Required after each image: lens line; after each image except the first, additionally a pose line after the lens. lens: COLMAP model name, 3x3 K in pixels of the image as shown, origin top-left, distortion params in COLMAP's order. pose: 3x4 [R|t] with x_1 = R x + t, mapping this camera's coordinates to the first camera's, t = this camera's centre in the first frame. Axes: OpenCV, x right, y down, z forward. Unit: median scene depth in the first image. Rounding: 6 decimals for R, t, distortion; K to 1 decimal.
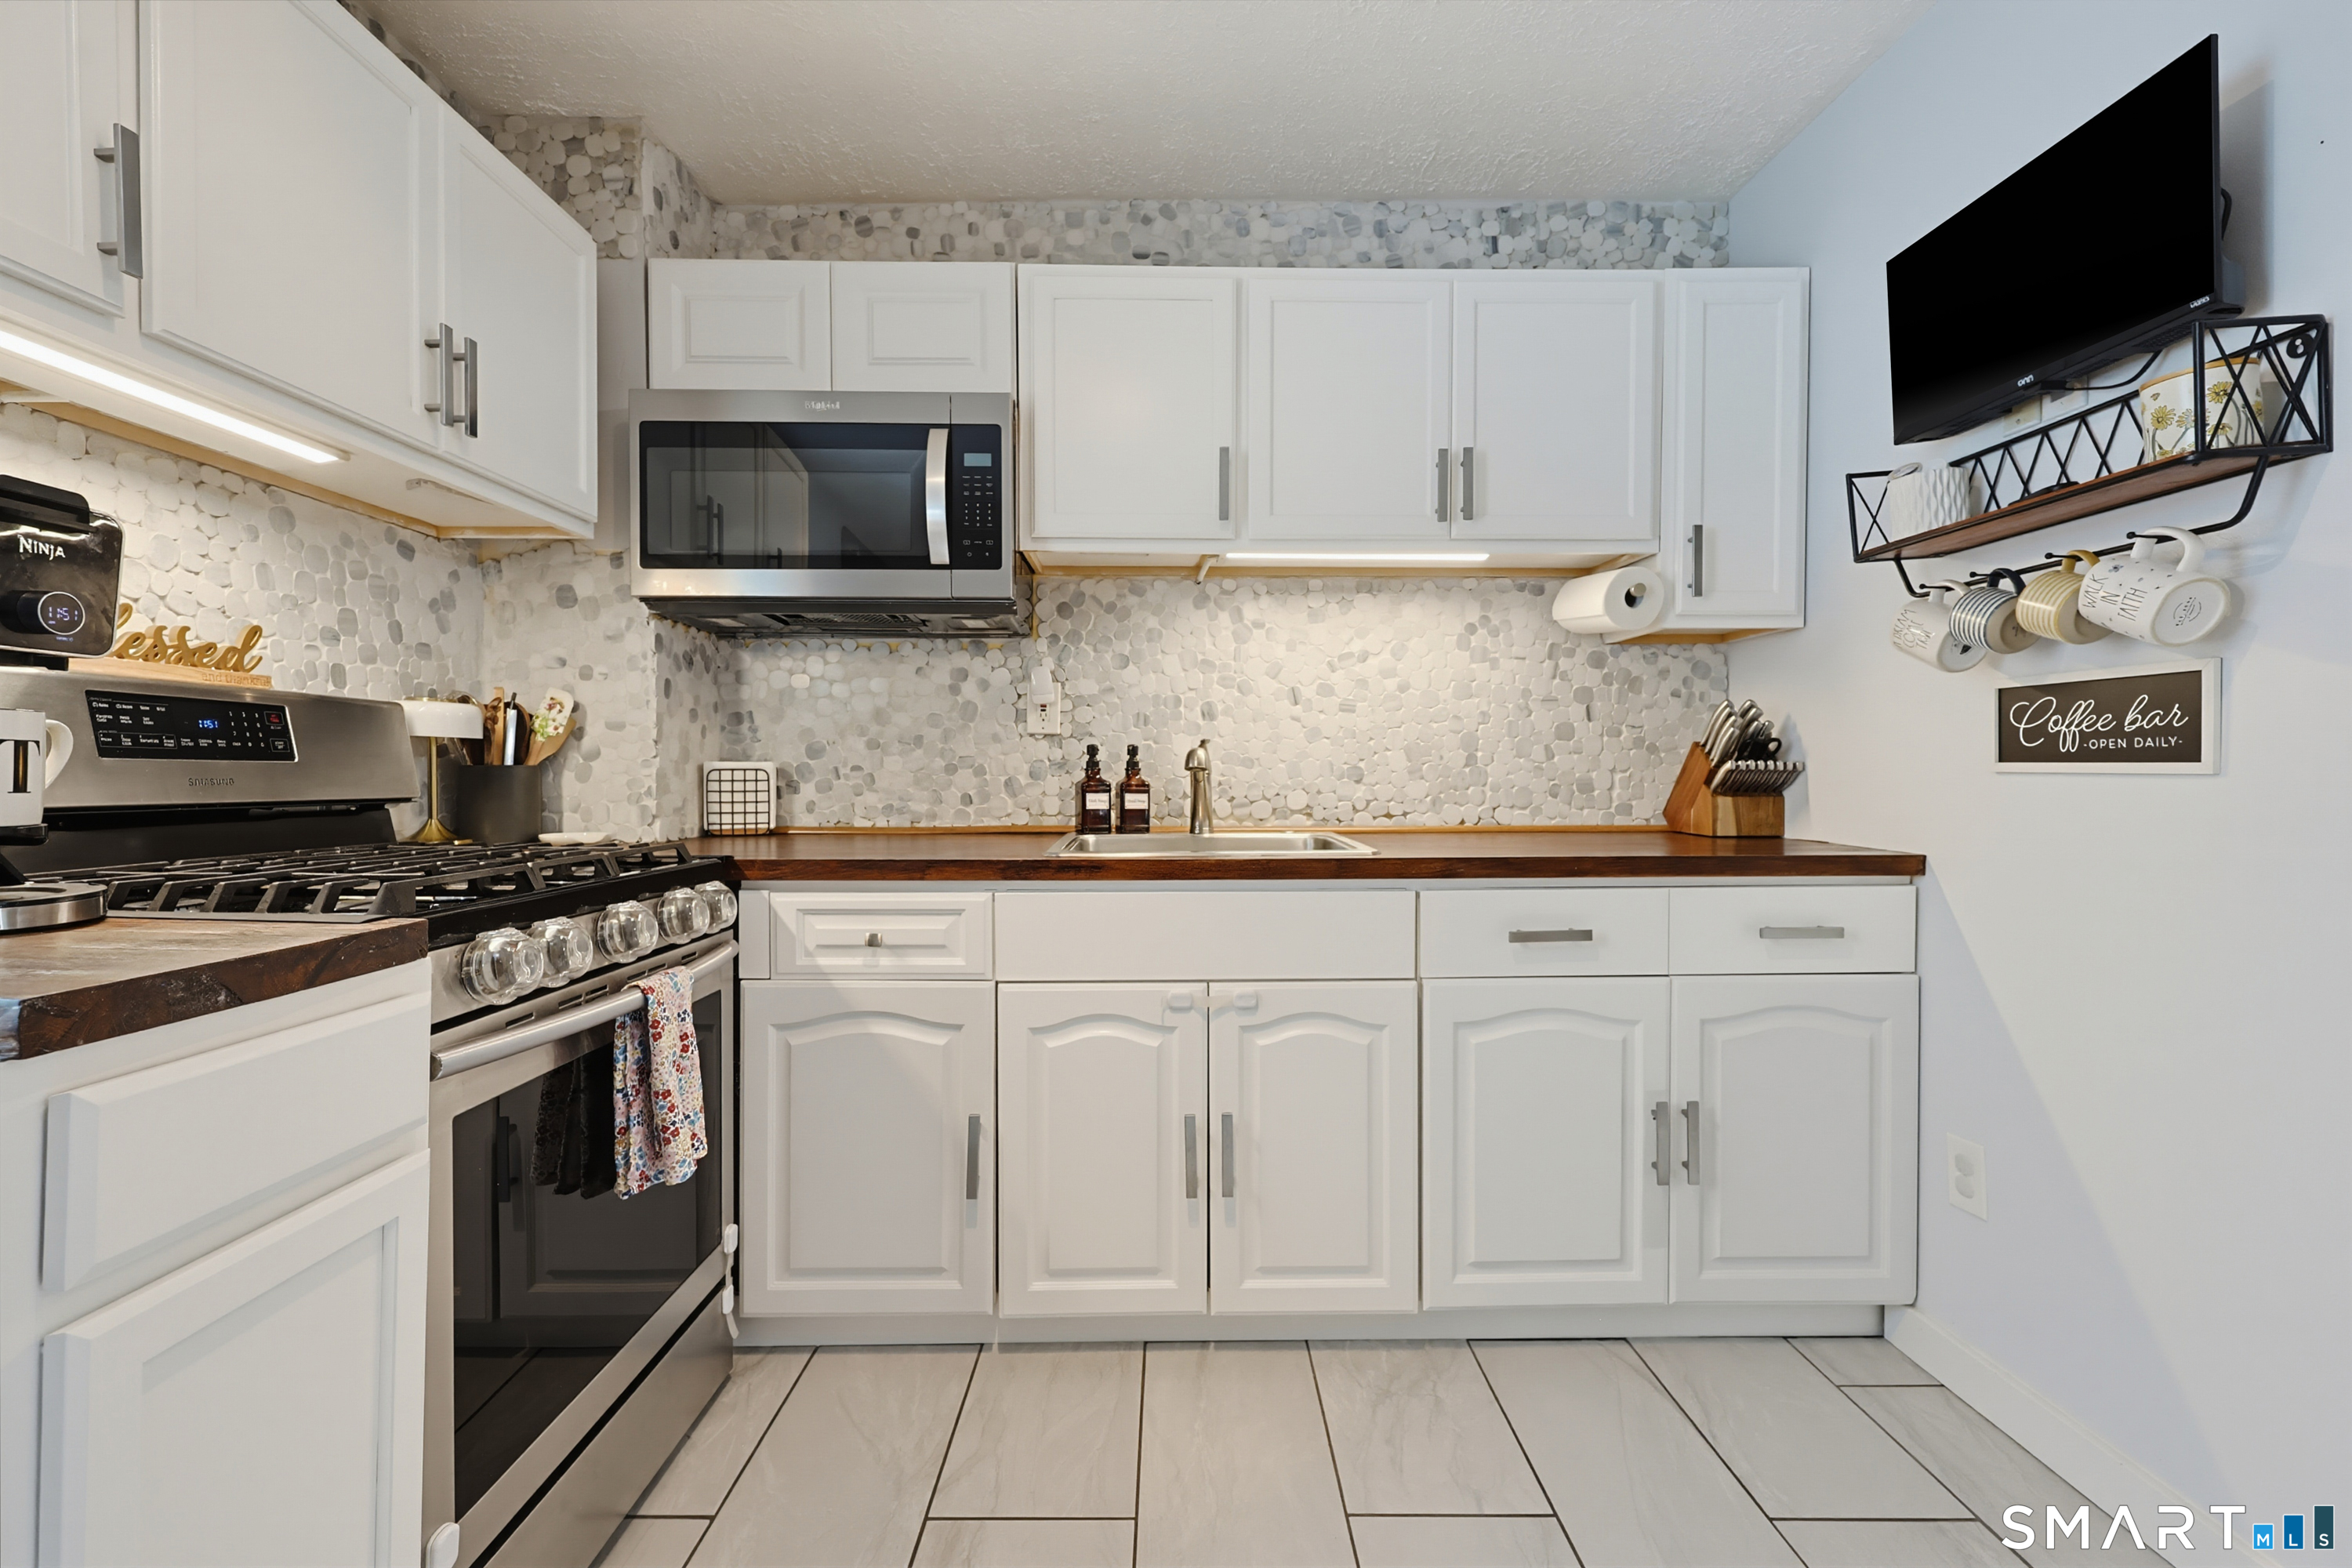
lens RADIAL K [[1025.3, 0, 1176.0], [0, 1025.3, 784.0], [0, 0, 1]] dist [0.001177, -0.000056]
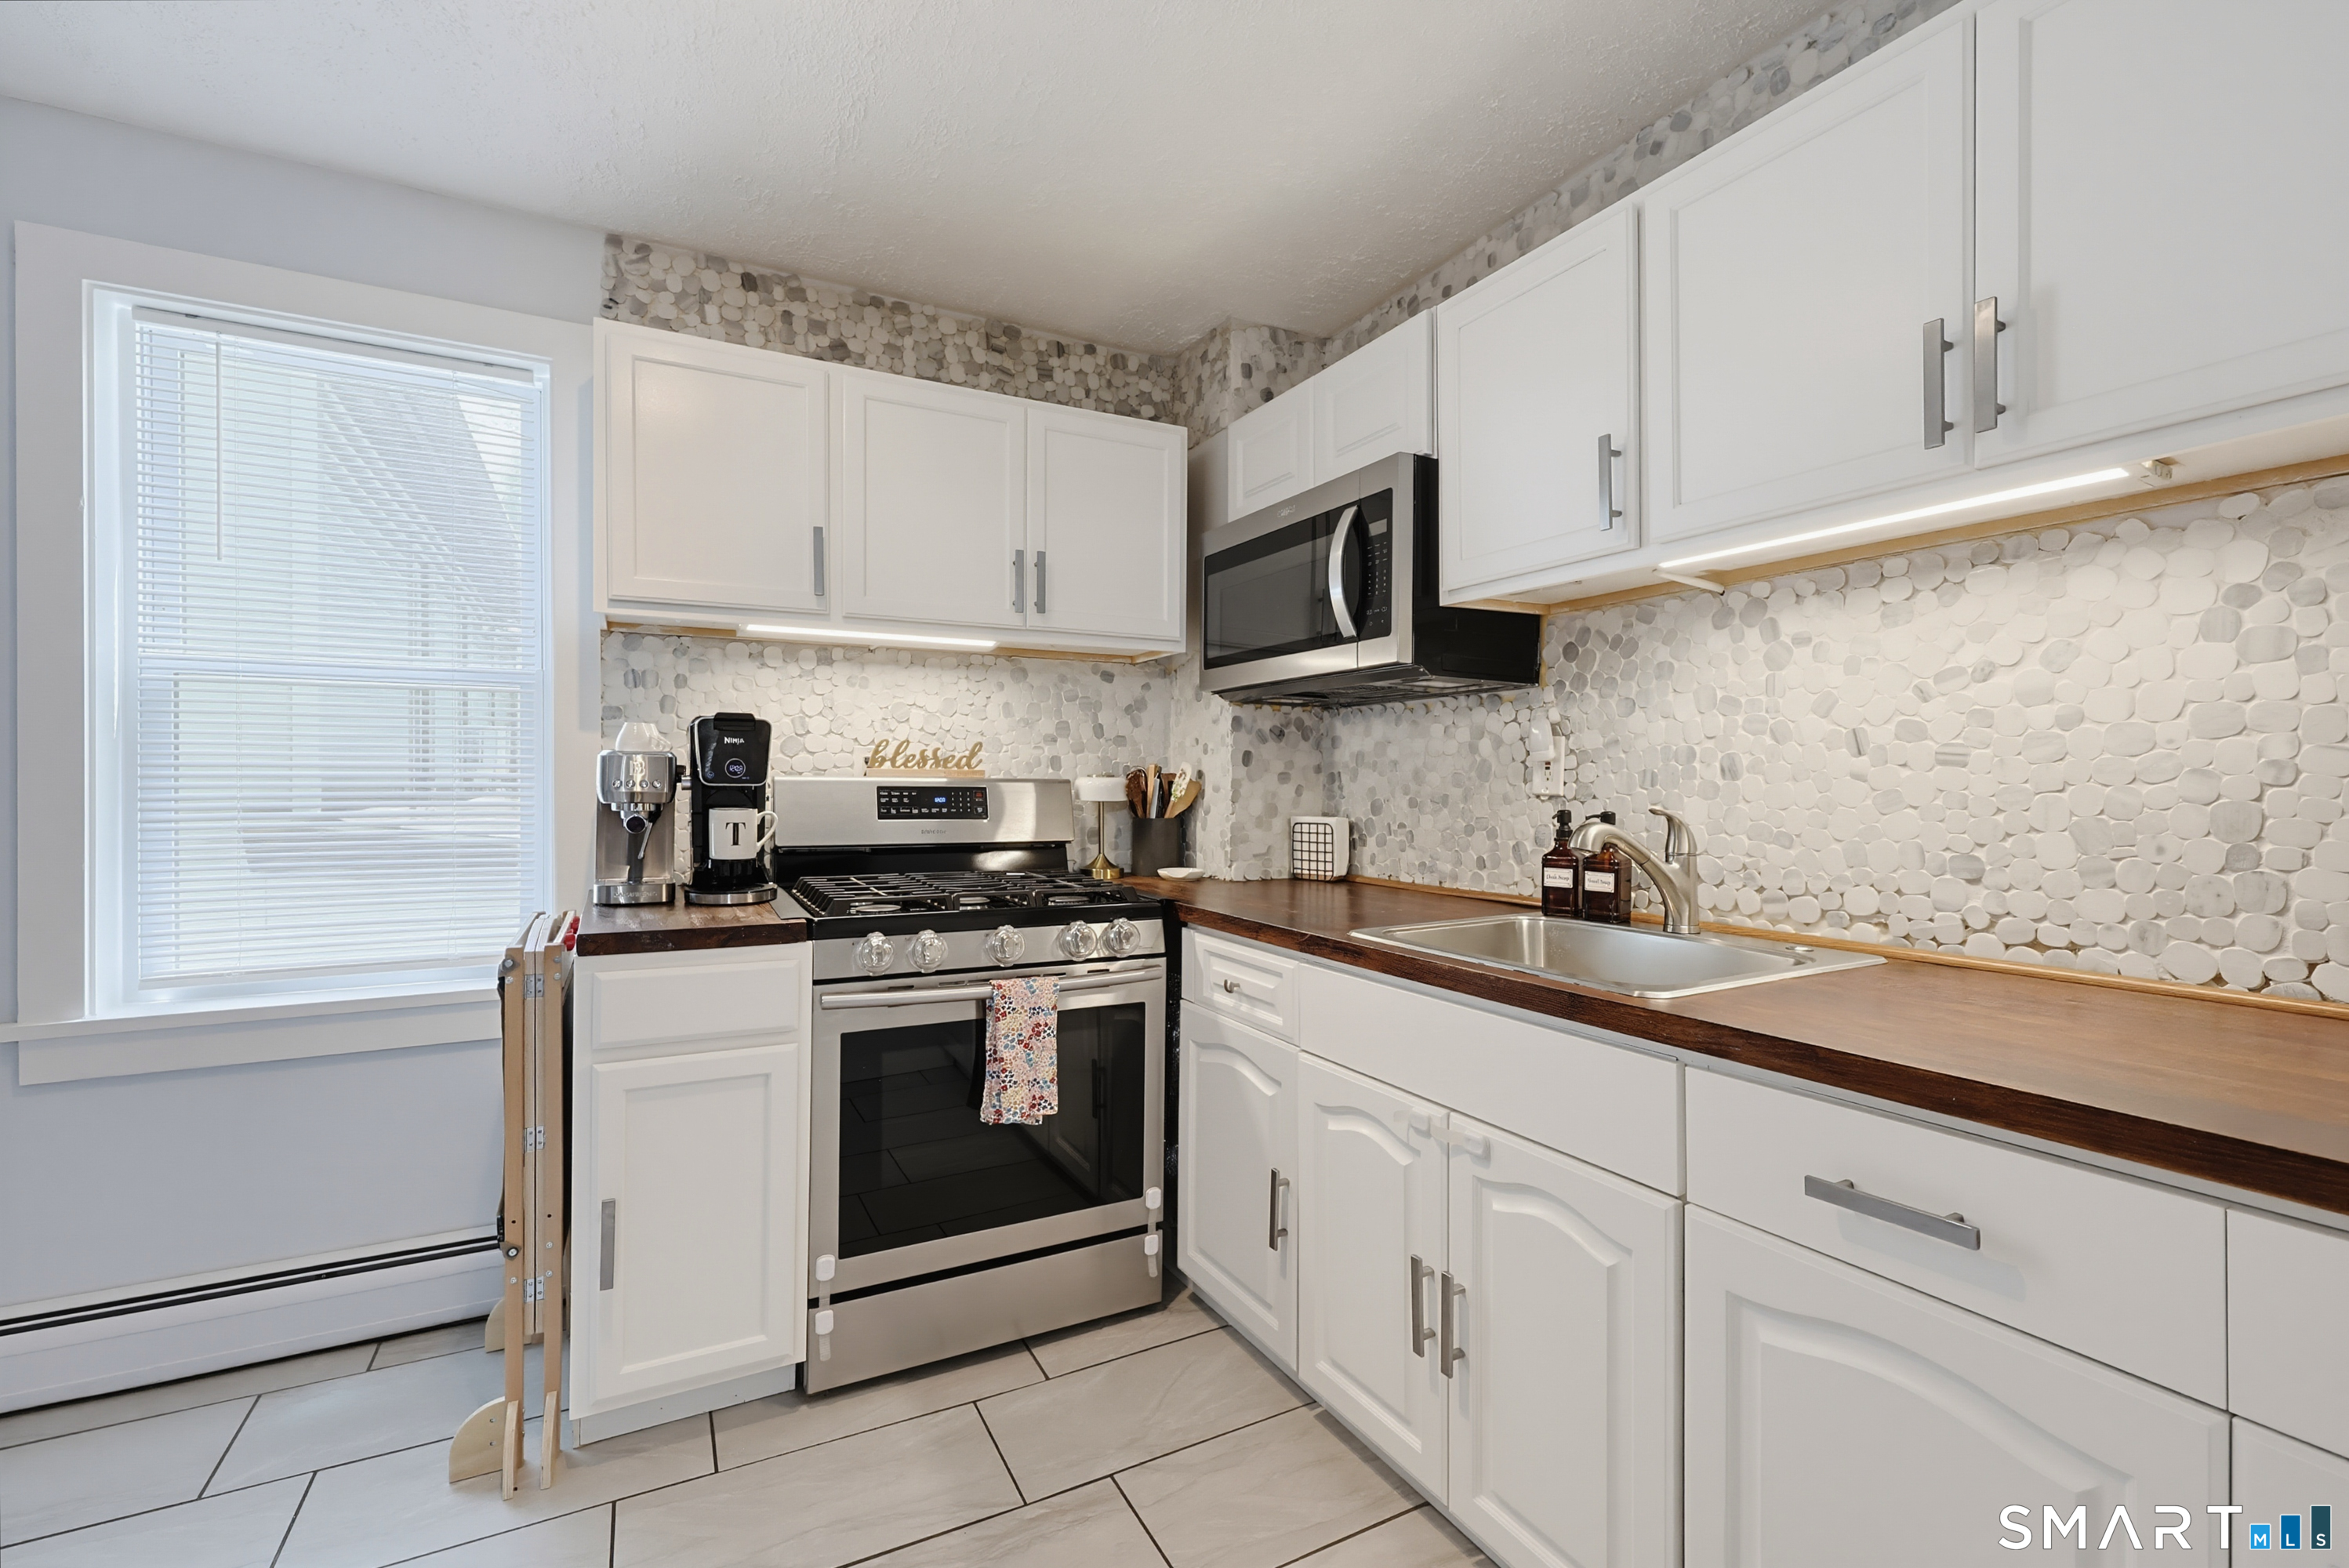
lens RADIAL K [[1016.7, 0, 1152.4], [0, 1016.7, 785.8], [0, 0, 1]] dist [-0.000797, -0.000048]
pose [[0.440810, 0.006265, -0.897579, 0.549521], [-0.014078, 0.999901, 0.000066, -0.056645], [0.897490, 0.012607, 0.440854, 0.338709]]
